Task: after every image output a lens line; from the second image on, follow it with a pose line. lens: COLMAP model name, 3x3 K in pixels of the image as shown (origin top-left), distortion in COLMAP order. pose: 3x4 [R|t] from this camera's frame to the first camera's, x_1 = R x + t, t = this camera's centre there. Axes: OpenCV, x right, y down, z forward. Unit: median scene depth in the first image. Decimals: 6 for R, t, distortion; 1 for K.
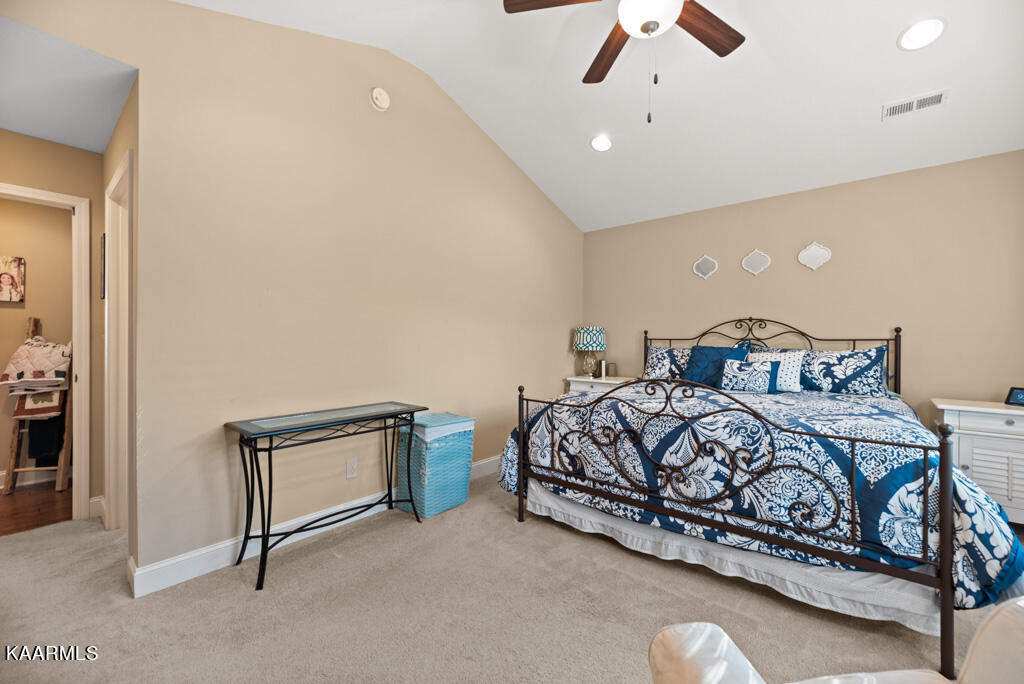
lens RADIAL K [[414.2, 0, 516.4], [0, 414.2, 343.0], [0, 0, 1]] dist [0.002681, 0.000704]
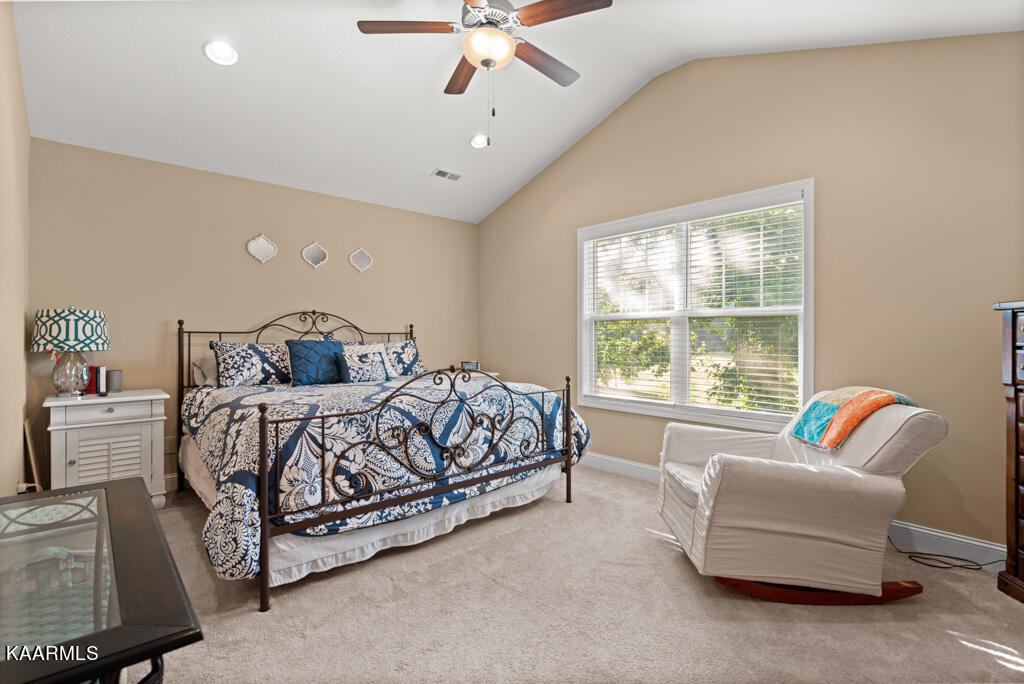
lens RADIAL K [[485.7, 0, 516.1], [0, 485.7, 337.0], [0, 0, 1]] dist [0.000730, 0.000423]
pose [[0.132885, -0.004882, 0.991119, -0.817580], [0.006844, 0.999969, 0.004008, -0.000228], [-0.991108, 0.006250, 0.132915, 0.593324]]
